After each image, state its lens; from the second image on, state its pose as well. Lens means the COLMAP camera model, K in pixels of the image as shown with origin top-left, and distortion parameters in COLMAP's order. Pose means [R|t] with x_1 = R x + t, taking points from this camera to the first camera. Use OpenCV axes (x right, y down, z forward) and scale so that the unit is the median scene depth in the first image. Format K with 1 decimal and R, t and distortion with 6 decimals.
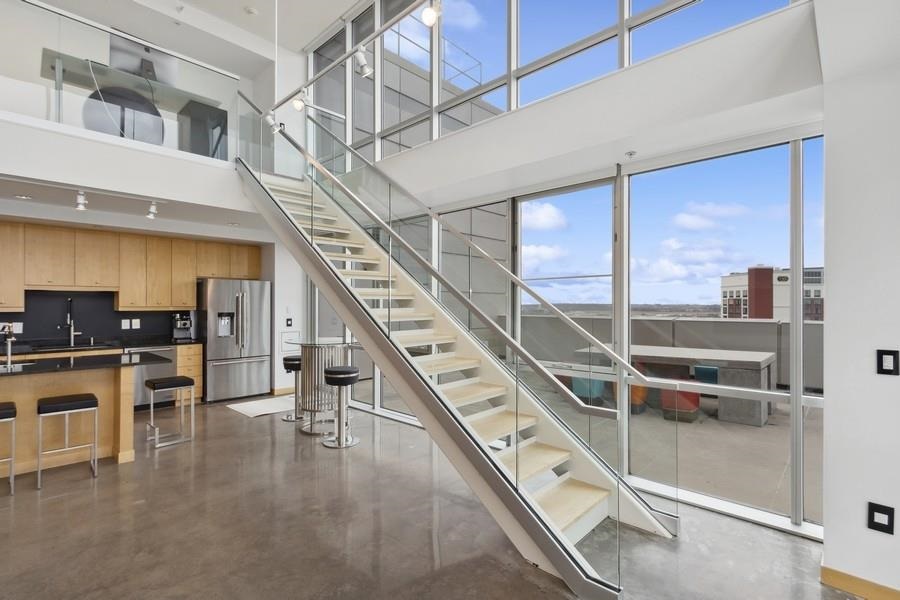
lens RADIAL K [[421.2, 0, 453.9], [0, 421.2, 302.8], [0, 0, 1]] dist [0.010384, -0.003063]
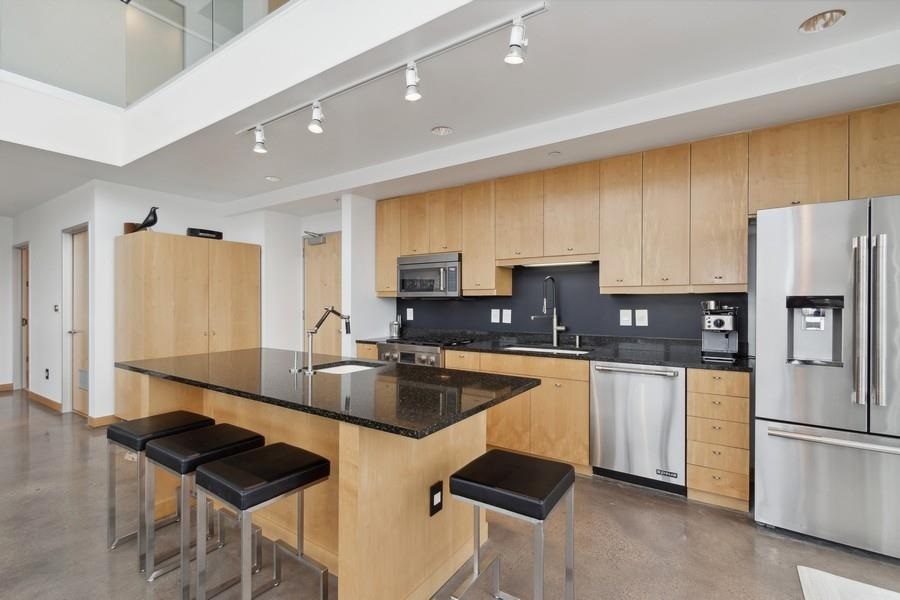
lens RADIAL K [[421.2, 0, 412.8], [0, 421.2, 300.5], [0, 0, 1]] dist [0.010384, -0.003063]
pose [[0.147185, 0.005075, -0.989096, -0.234839], [0.010631, 0.999921, 0.006713, 0.019671], [0.989052, -0.011503, 0.147119, 0.602341]]
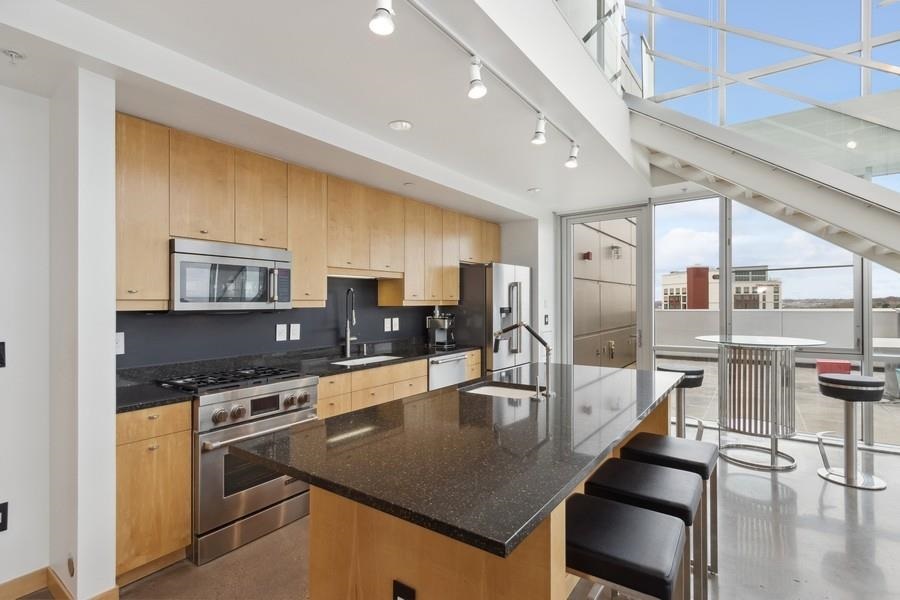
lens RADIAL K [[421.2, 0, 446.9], [0, 421.2, 307.9], [0, 0, 1]] dist [0.010384, -0.003063]
pose [[0.987708, -0.008466, 0.156078, -0.757615], [0.006045, 0.999854, 0.015976, 0.010517], [-0.156191, -0.014836, 0.987615, 0.258889]]
